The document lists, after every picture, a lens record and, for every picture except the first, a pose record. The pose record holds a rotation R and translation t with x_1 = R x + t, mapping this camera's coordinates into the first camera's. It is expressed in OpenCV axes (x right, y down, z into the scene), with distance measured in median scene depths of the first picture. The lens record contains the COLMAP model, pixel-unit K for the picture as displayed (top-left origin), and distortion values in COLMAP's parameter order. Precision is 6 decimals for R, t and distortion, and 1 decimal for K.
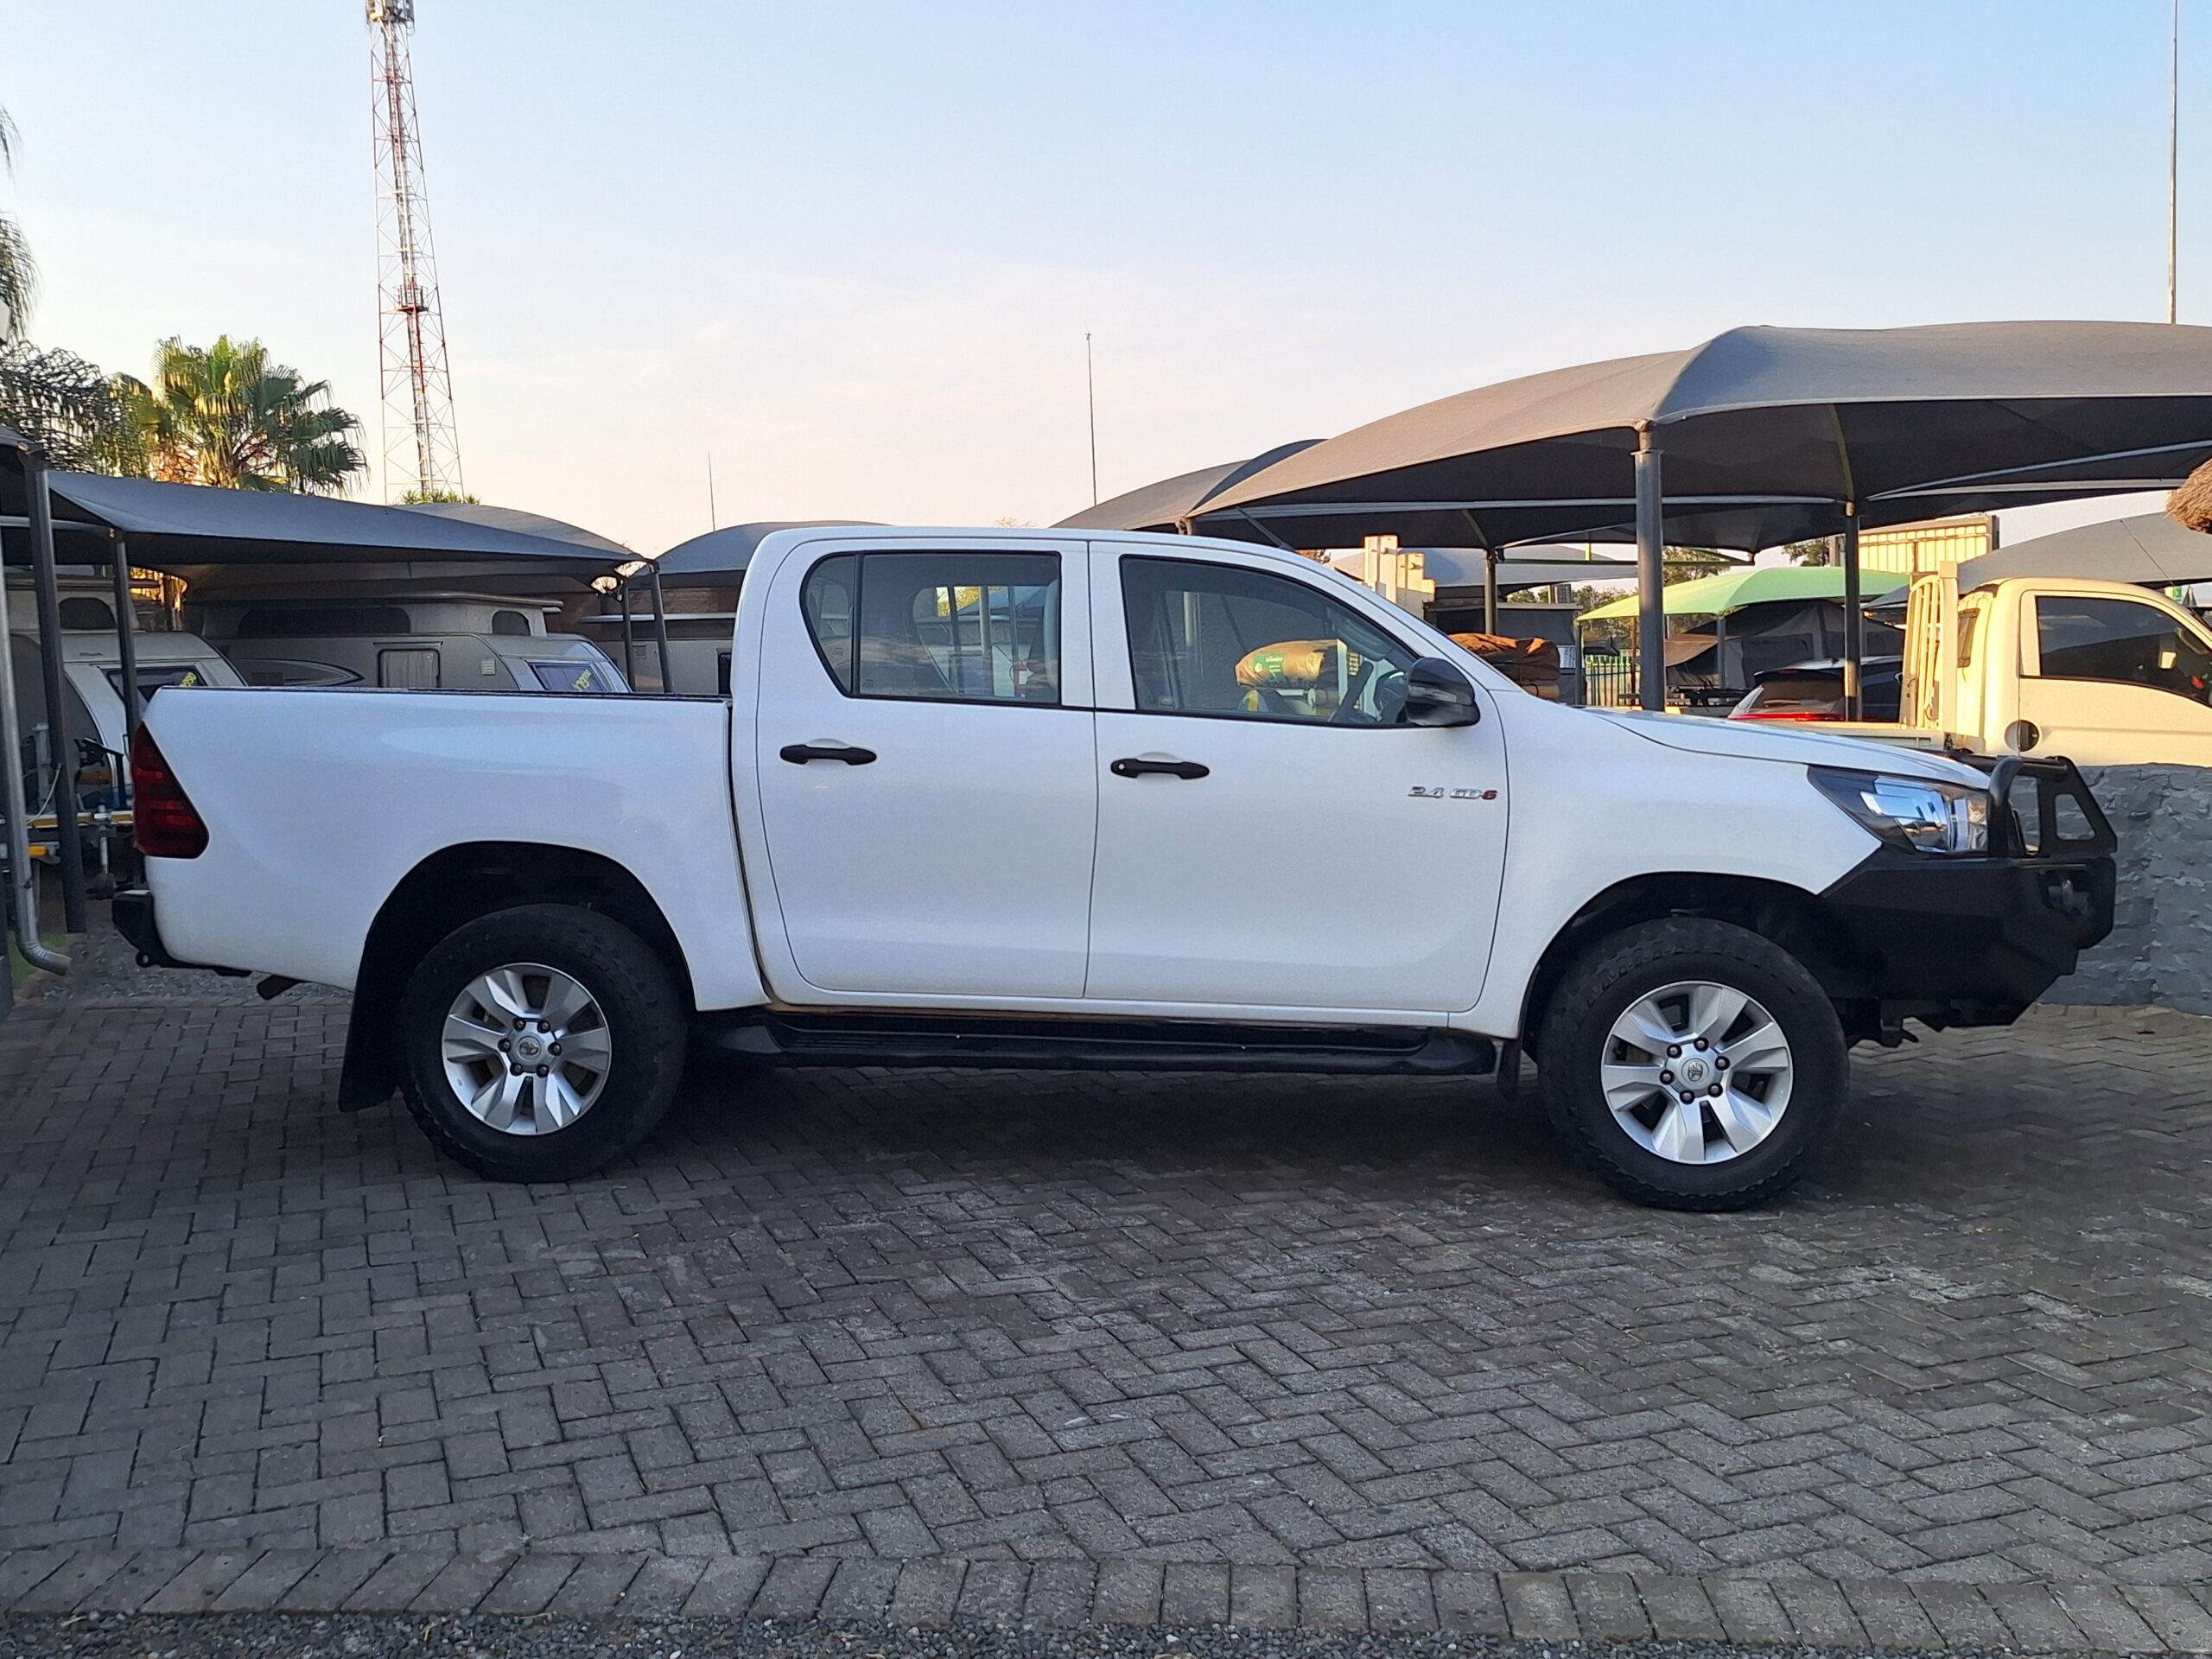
lens RADIAL K [[2097.3, 0, 1106.0], [0, 2097.3, 829.5], [0, 0, 1]] dist [0.126522, -0.248362]
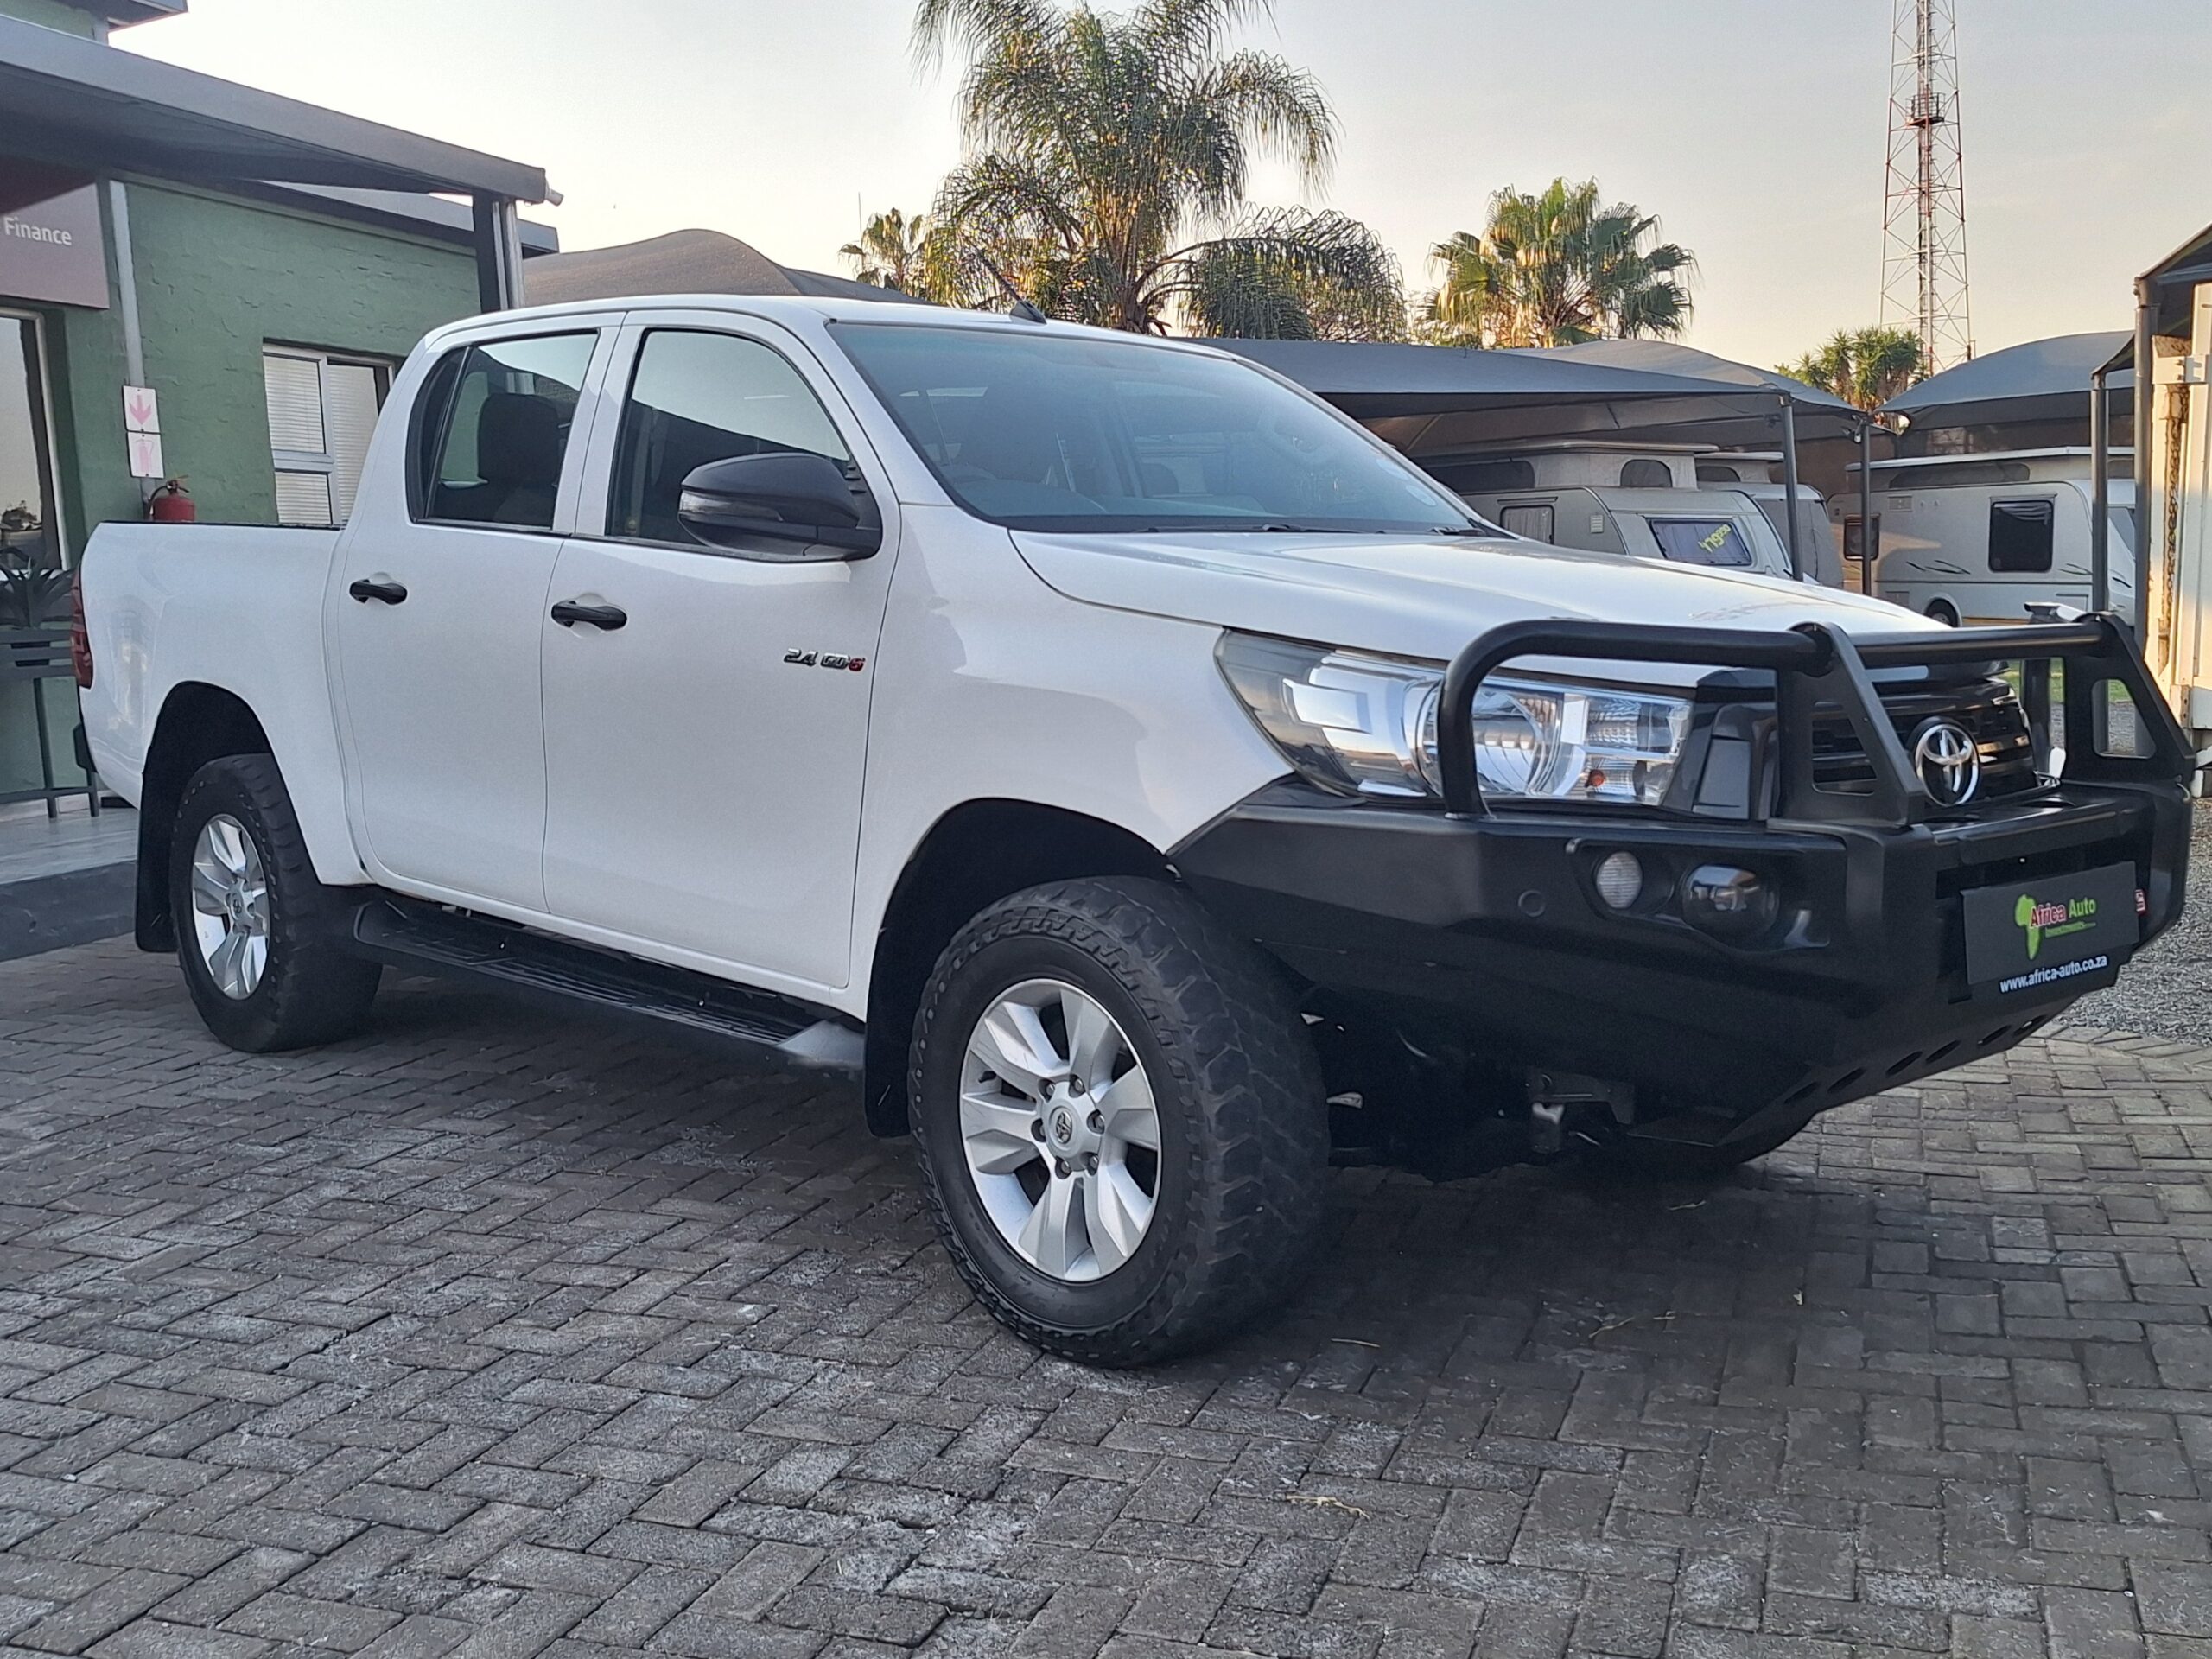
lens RADIAL K [[2270.3, 0, 1050.6], [0, 2270.3, 829.9], [0, 0, 1]] dist [0.065864, -0.013954]
pose [[0.754621, 0.077374, -0.651583, 0.657984], [-0.043383, 0.996734, 0.068116, -0.015123], [0.654726, -0.023134, 0.755513, 0.478236]]
